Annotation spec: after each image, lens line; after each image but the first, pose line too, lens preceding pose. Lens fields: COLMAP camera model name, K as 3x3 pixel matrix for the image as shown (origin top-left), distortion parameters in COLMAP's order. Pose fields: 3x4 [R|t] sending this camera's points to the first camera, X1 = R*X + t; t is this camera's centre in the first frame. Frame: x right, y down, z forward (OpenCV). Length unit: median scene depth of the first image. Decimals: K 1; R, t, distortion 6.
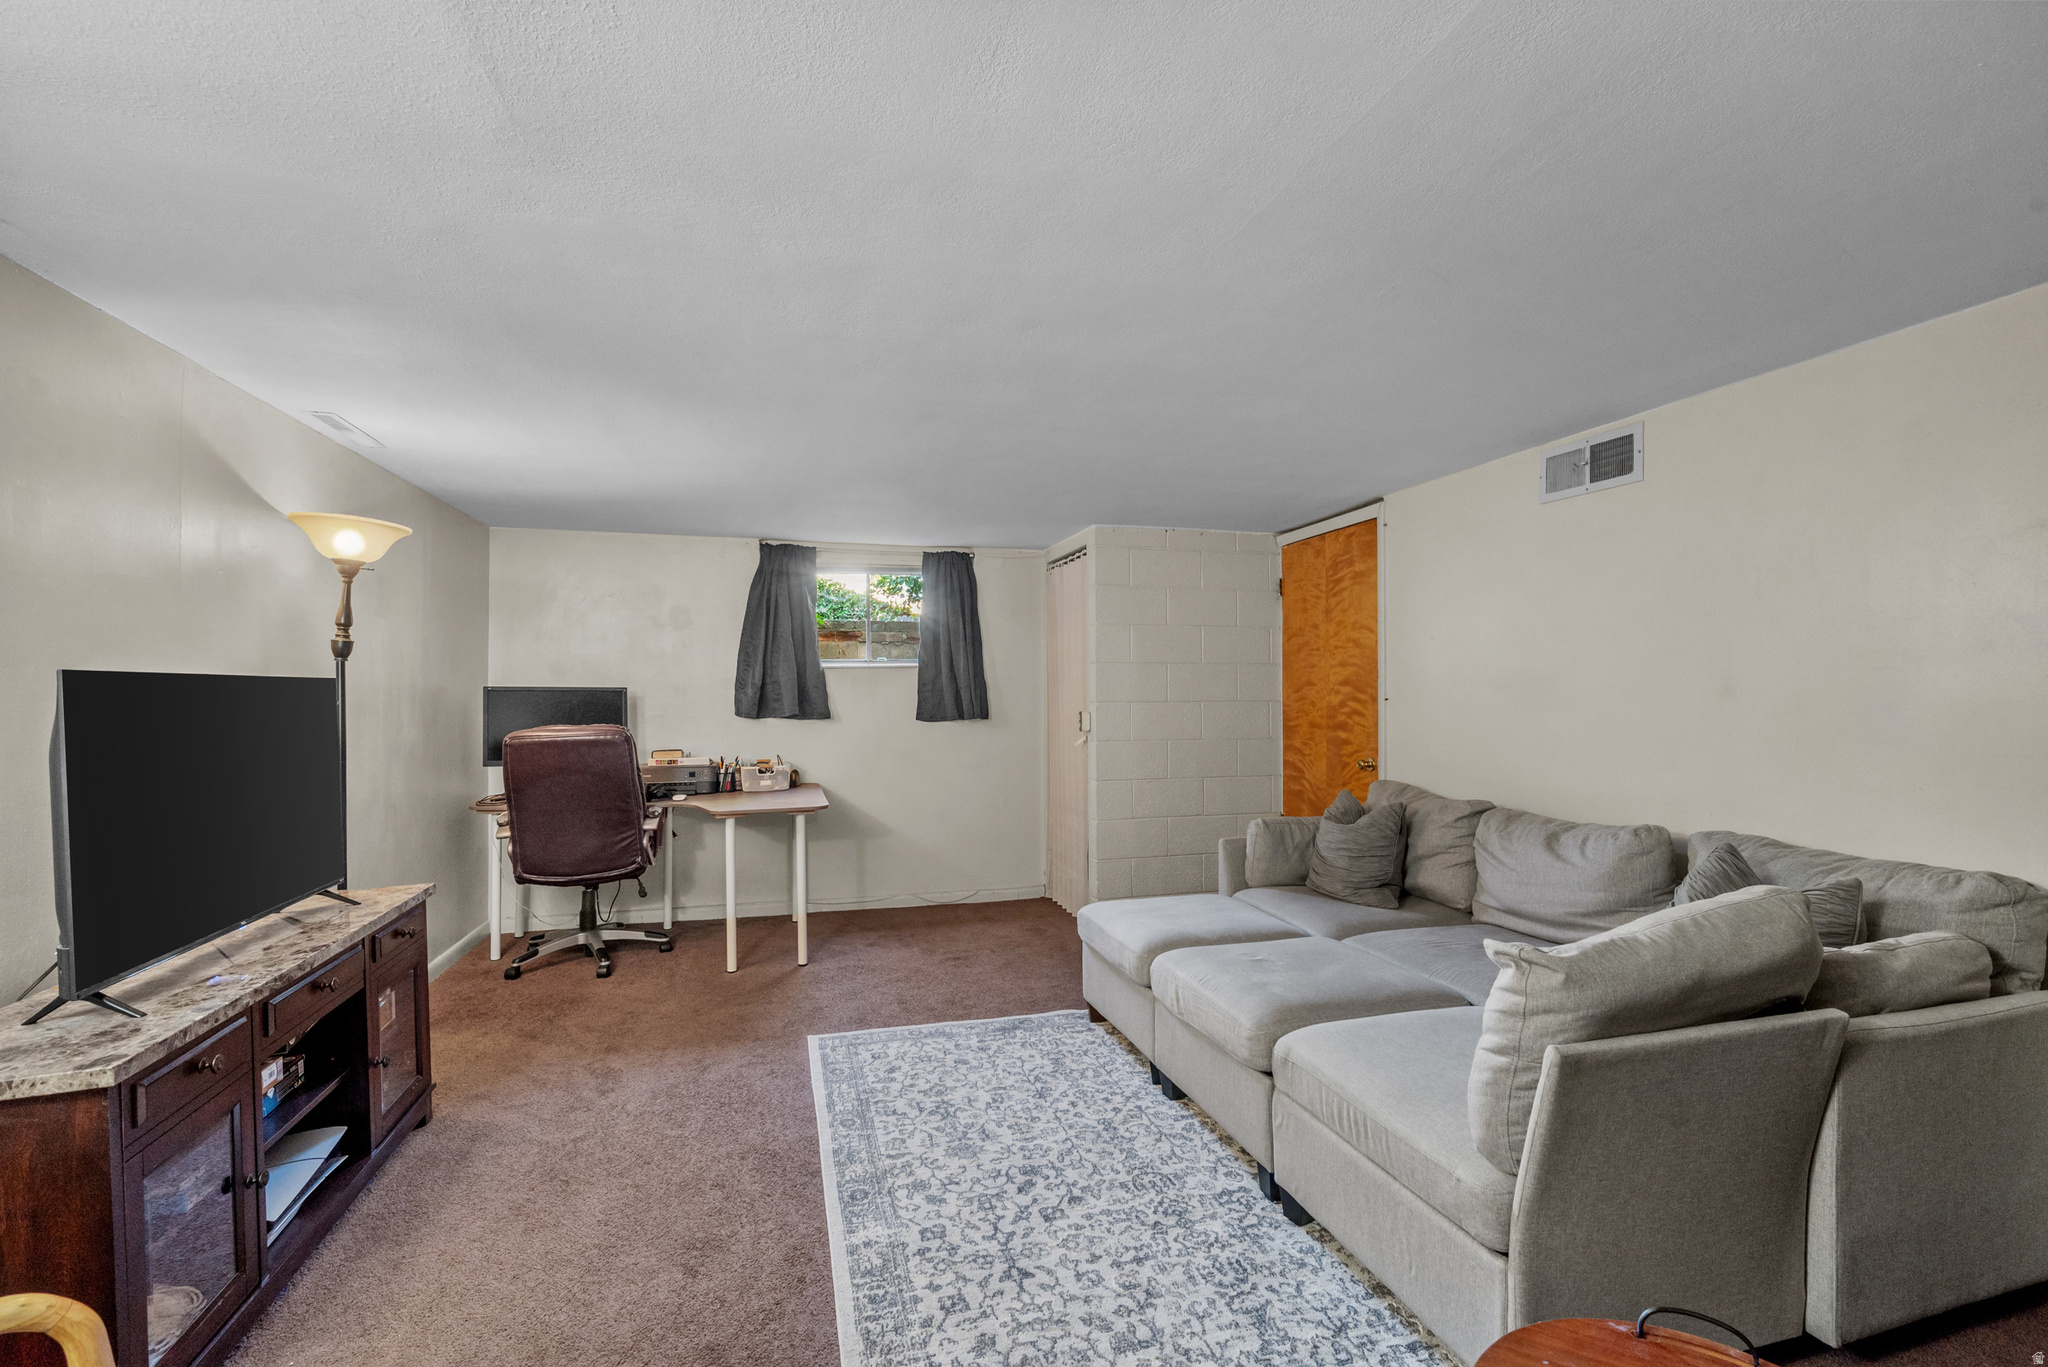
lens RADIAL K [[866.3, 0, 1026.0], [0, 866.3, 693.5], [0, 0, 1]] dist [-0.000121, -0.000007]
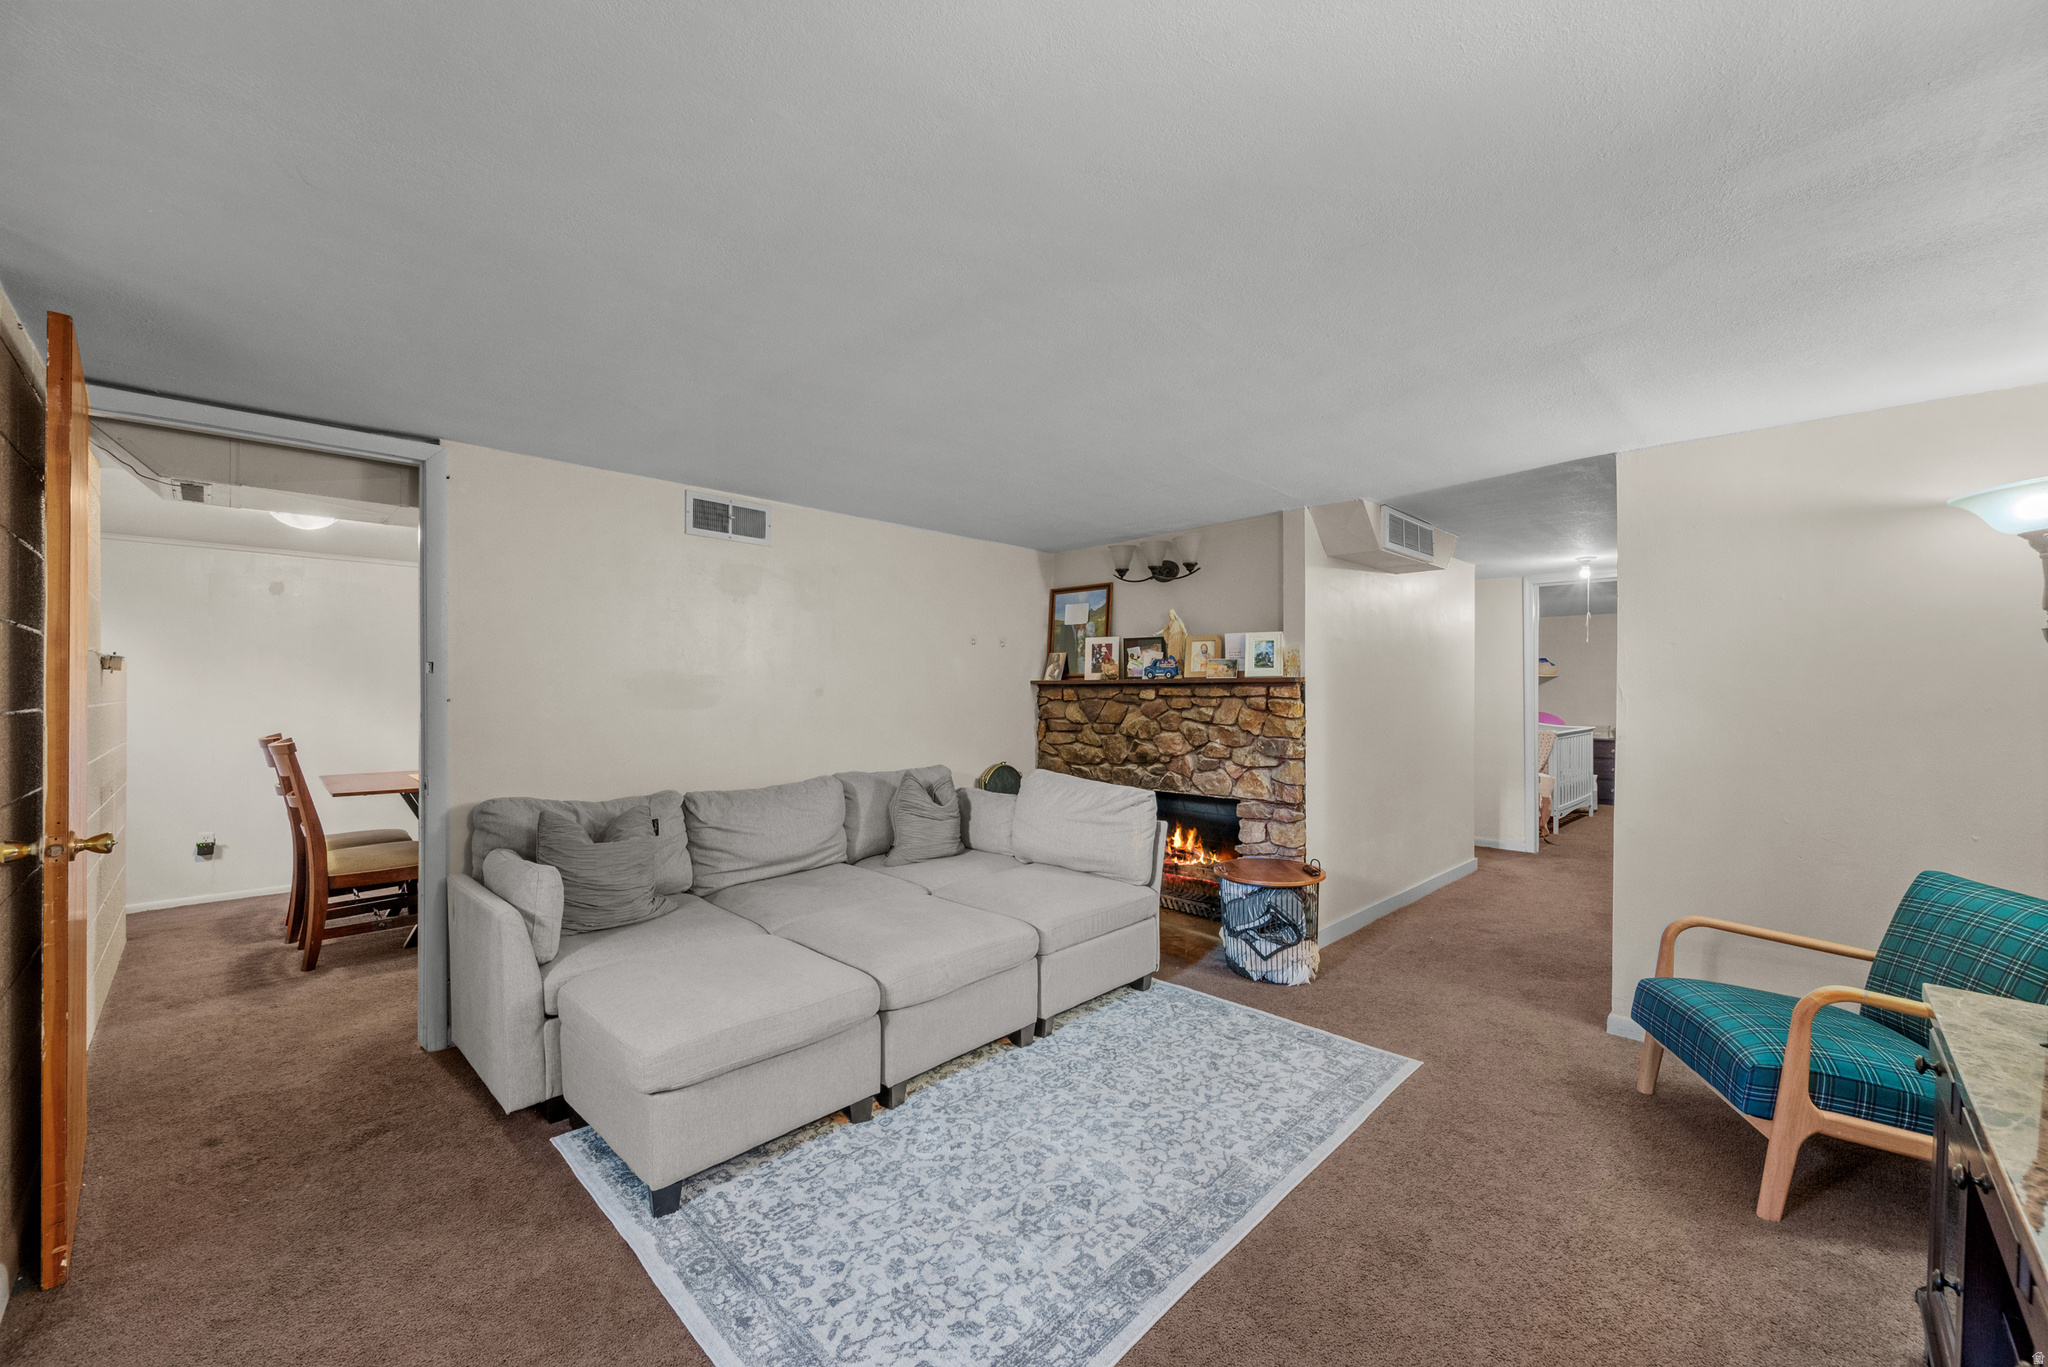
lens RADIAL K [[803.9, 0, 1027.0], [0, 803.9, 691.9], [0, 0, 1]] dist [-0.000141, 0.000016]
pose [[-0.494627, 0.002189, 0.869102, -0.820880], [0.002964, 0.999995, -0.000832, 0.002456], [-0.869100, 0.002165, -0.494631, 1.559993]]
